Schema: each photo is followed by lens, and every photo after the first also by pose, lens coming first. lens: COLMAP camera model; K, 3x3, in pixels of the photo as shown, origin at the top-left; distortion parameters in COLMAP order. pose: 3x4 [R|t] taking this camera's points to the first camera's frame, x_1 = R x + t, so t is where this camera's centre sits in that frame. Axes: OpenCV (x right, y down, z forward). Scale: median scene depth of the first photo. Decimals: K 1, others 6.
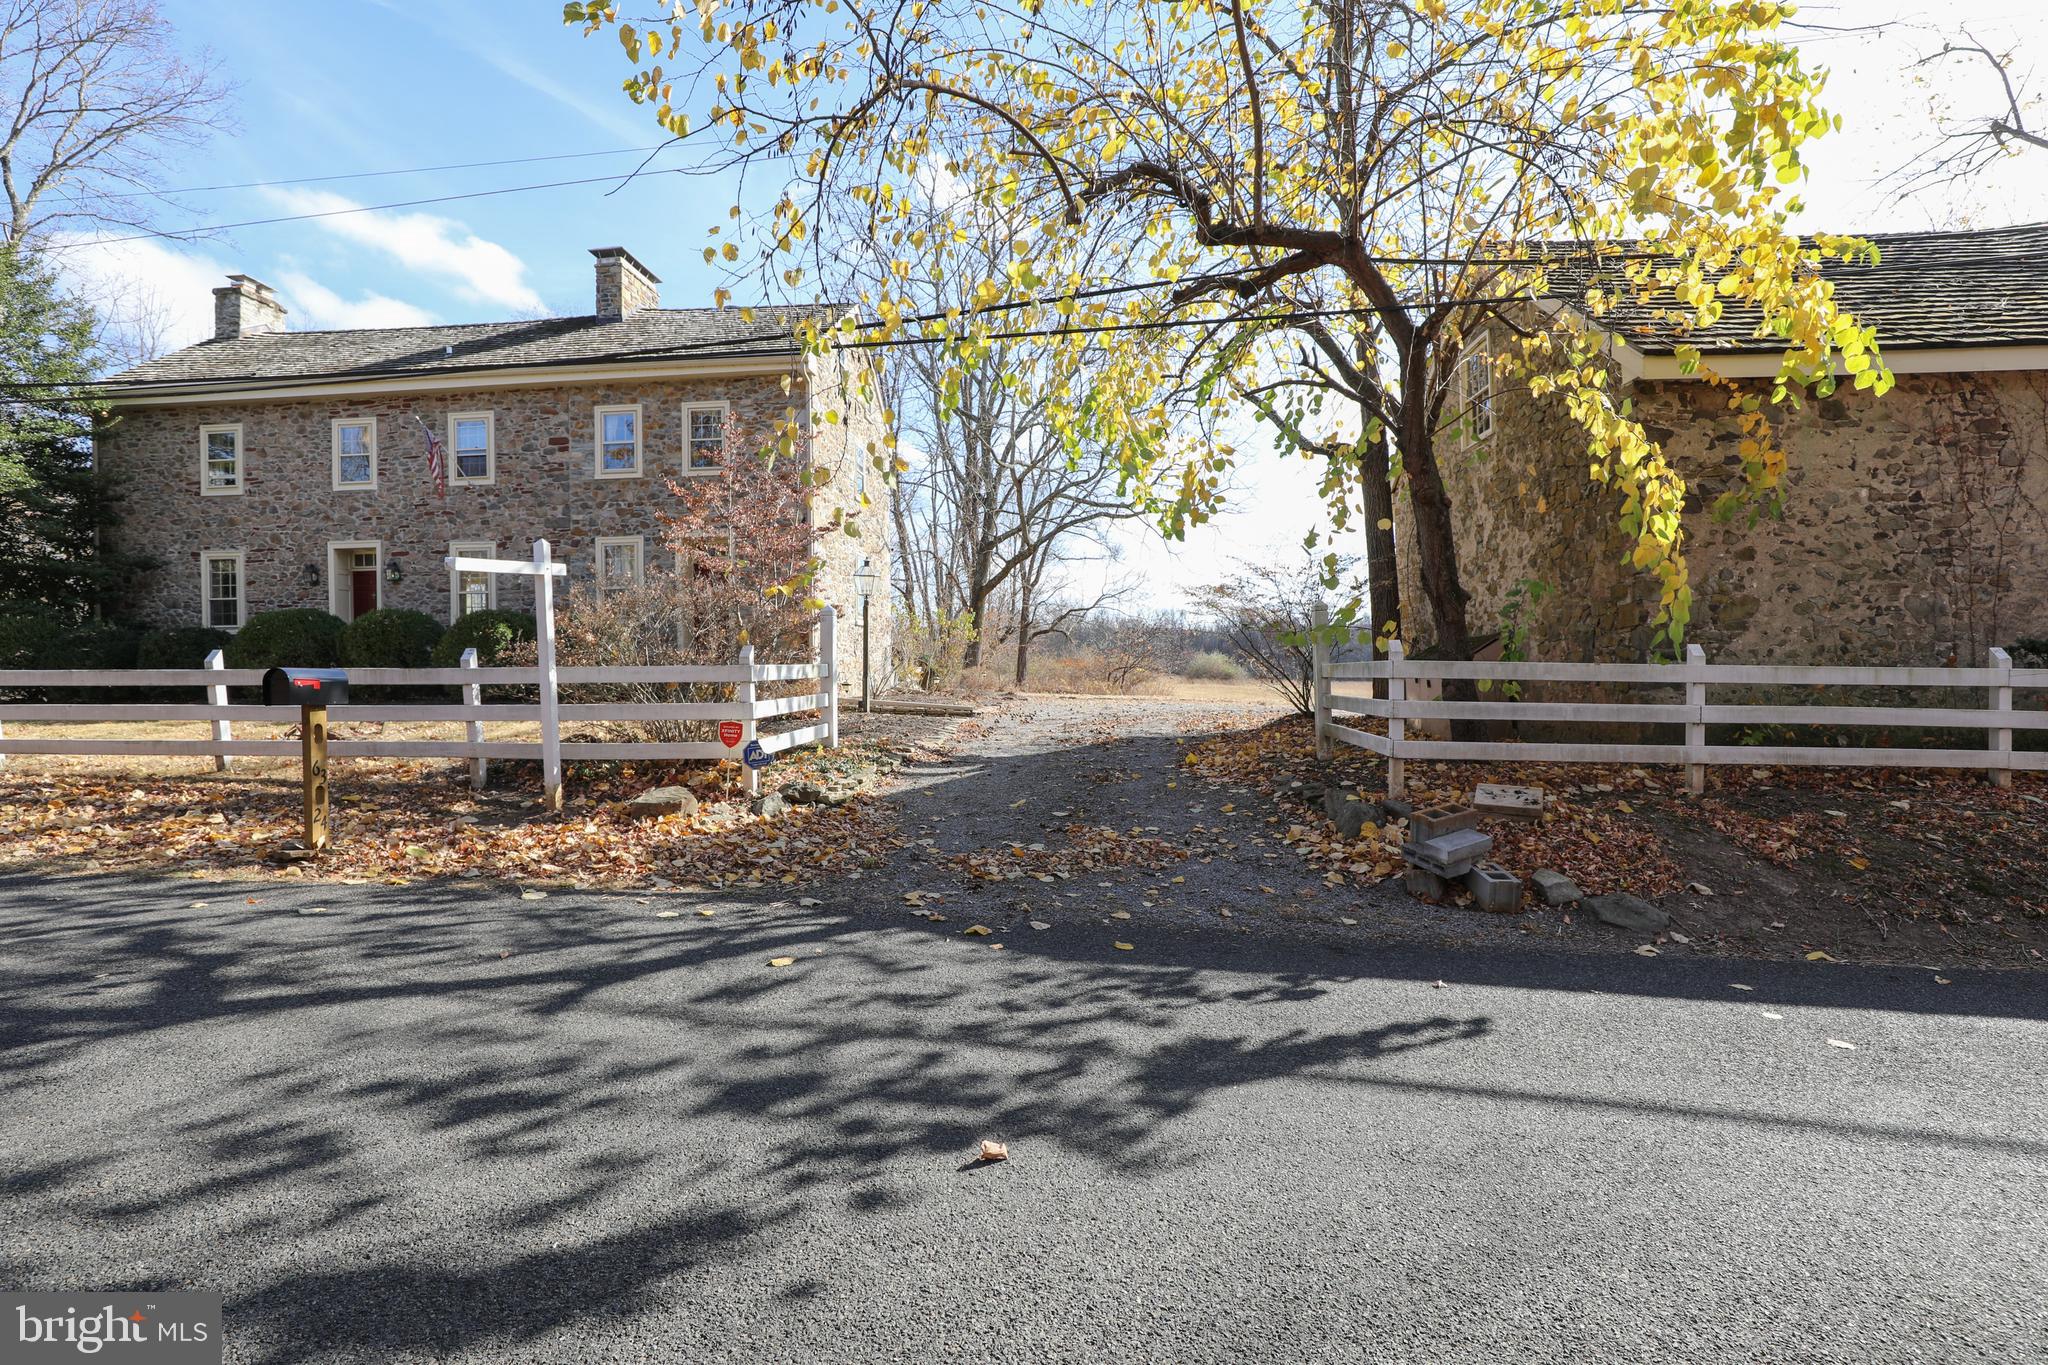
lens RADIAL K [[934.2, 0, 1024.8], [0, 934.2, 673.6], [0, 0, 1]] dist [-0.002024, 0.003044]
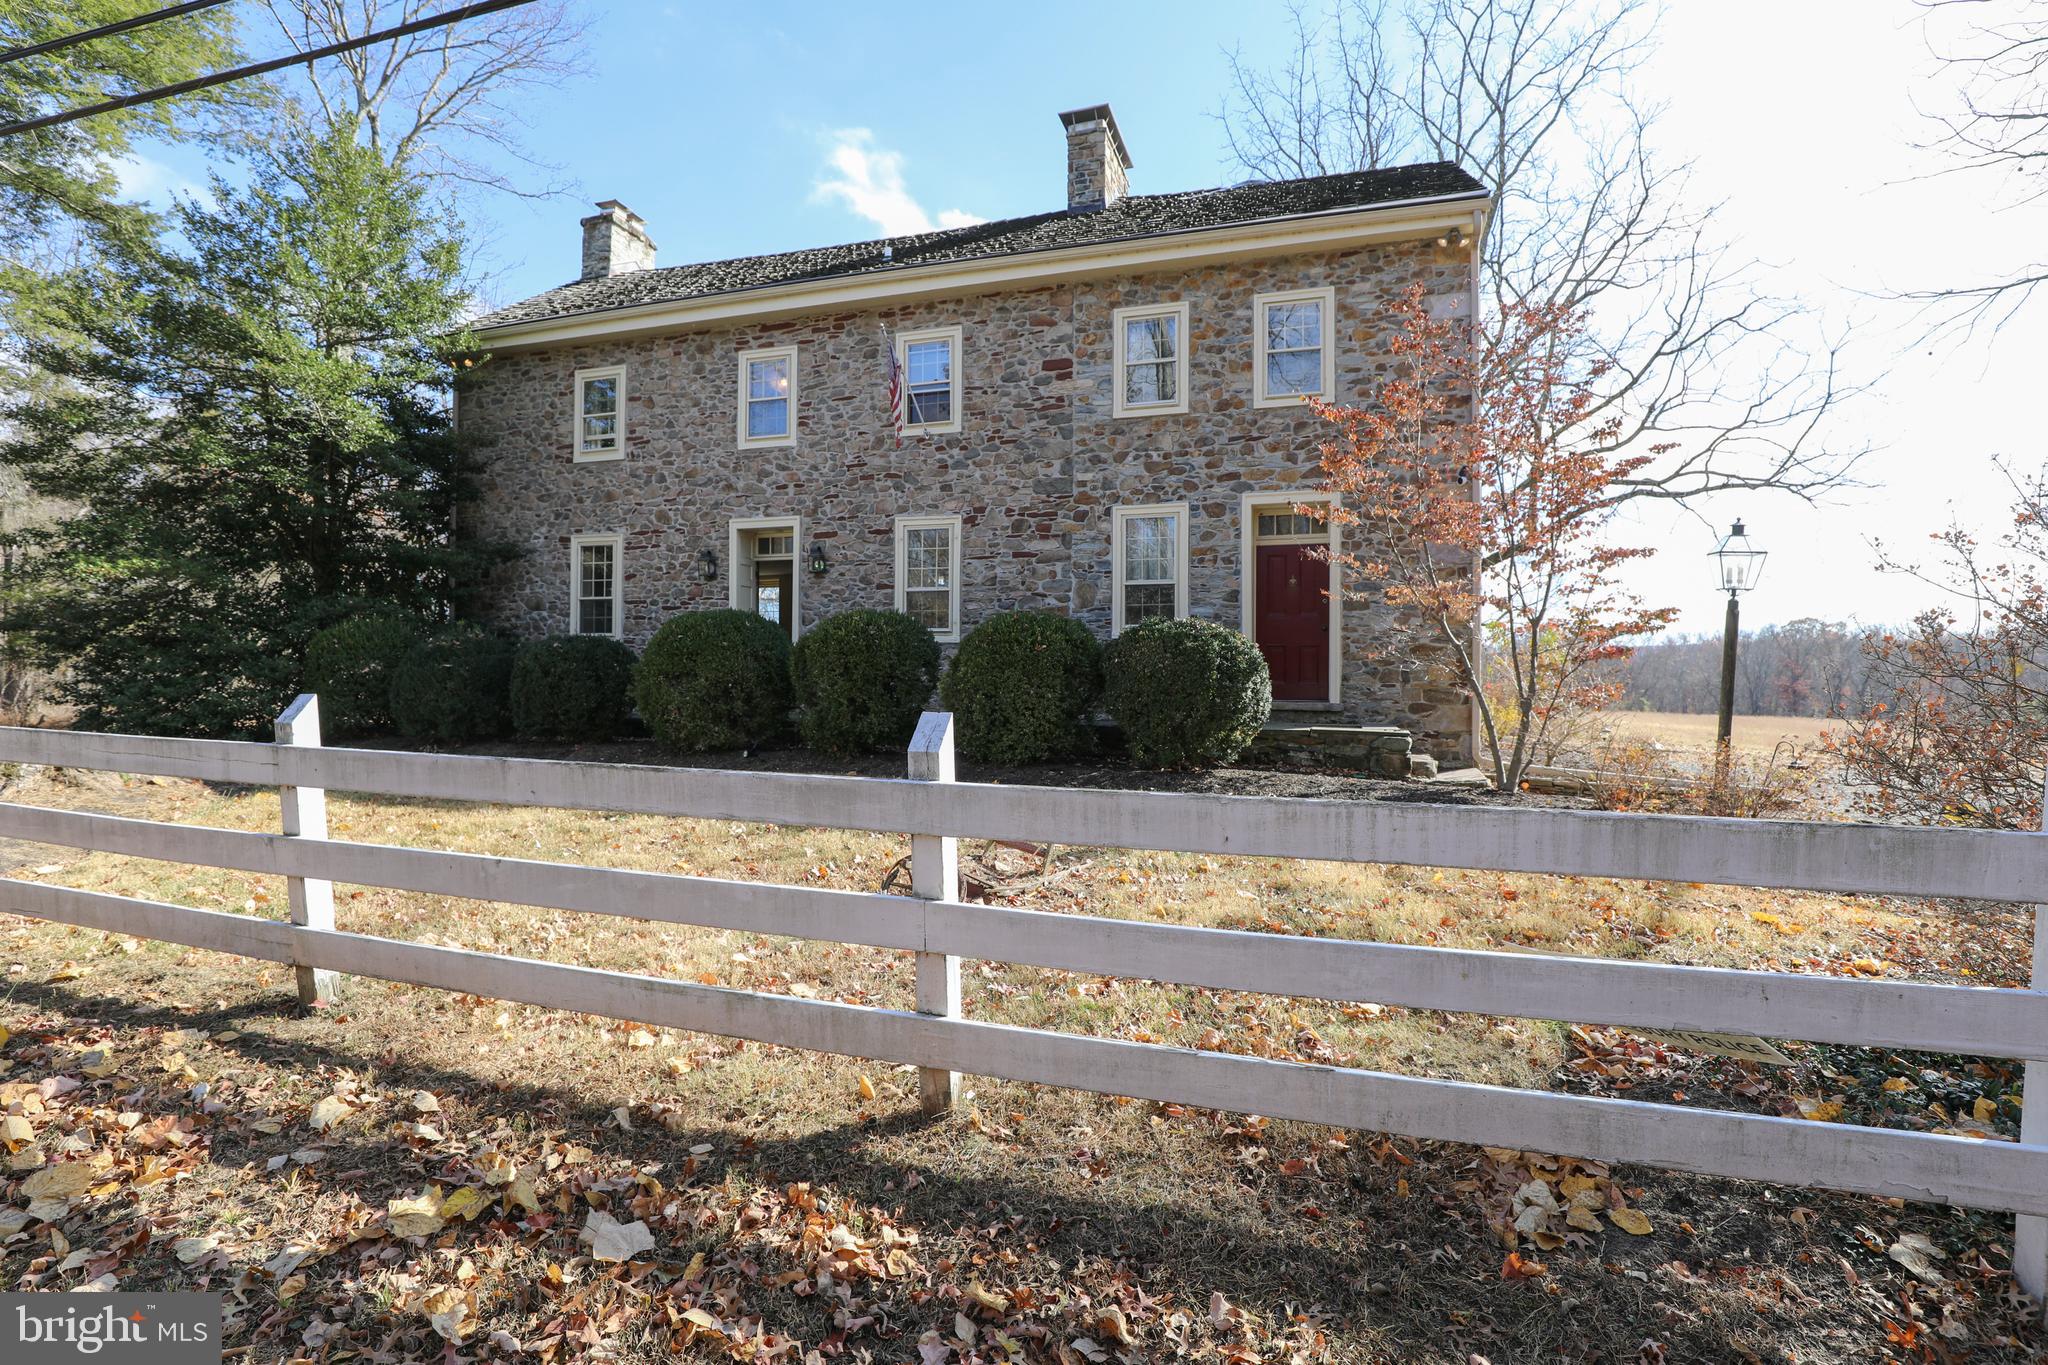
lens RADIAL K [[934.2, 0, 1026.3], [0, 934.2, 681.4], [0, 0, 1]] dist [-0.002024, 0.003044]
pose [[0.980718, 0.023914, -0.193961, -0.376518], [-0.027421, 0.999505, -0.015415, -0.011155], [0.193497, 0.020436, 0.980888, 0.336837]]
